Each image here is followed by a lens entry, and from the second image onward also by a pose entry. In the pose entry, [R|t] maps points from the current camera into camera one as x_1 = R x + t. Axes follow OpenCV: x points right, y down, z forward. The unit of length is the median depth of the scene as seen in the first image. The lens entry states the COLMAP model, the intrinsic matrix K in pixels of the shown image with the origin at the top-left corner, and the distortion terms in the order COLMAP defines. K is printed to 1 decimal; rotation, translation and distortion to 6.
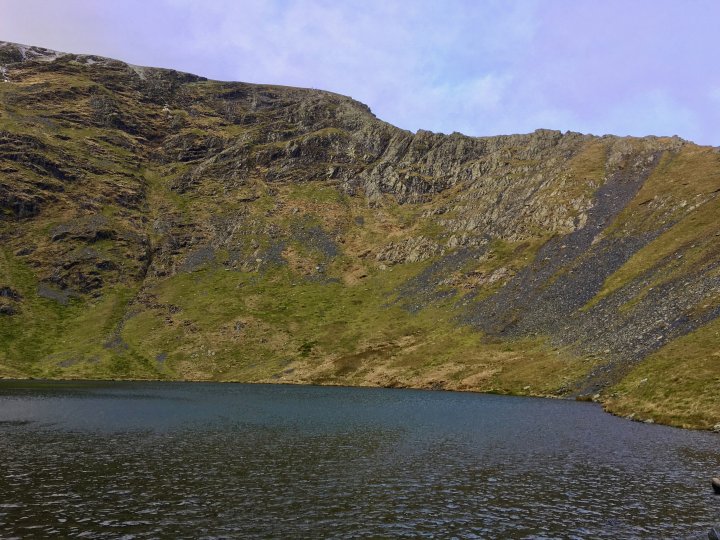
lens RADIAL K [[604.0, 0, 355.2], [0, 604.0, 258.8], [0, 0, 1]] dist [0.077864, -0.096203]
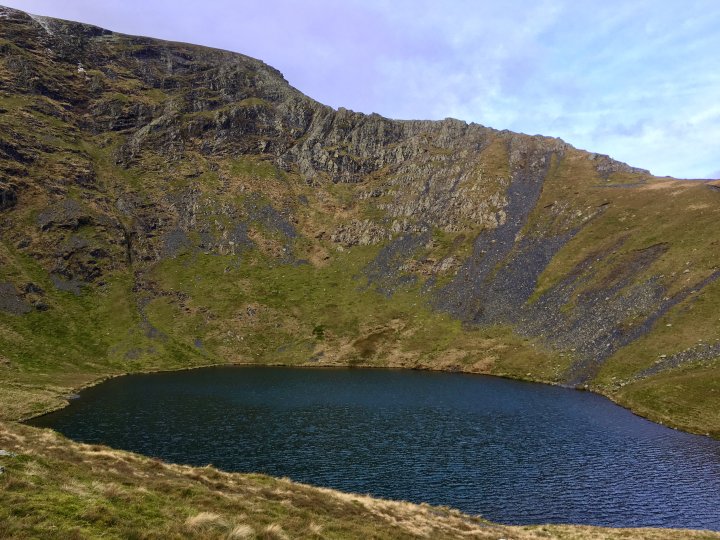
lens RADIAL K [[604.0, 0, 355.2], [0, 604.0, 258.8], [0, 0, 1]] dist [0.077864, -0.096203]
pose [[0.971841, -0.020212, 0.234770, -0.171511], [-0.007849, 0.992985, 0.117980, -0.089149], [-0.235508, -0.116500, 0.964865, -0.134949]]
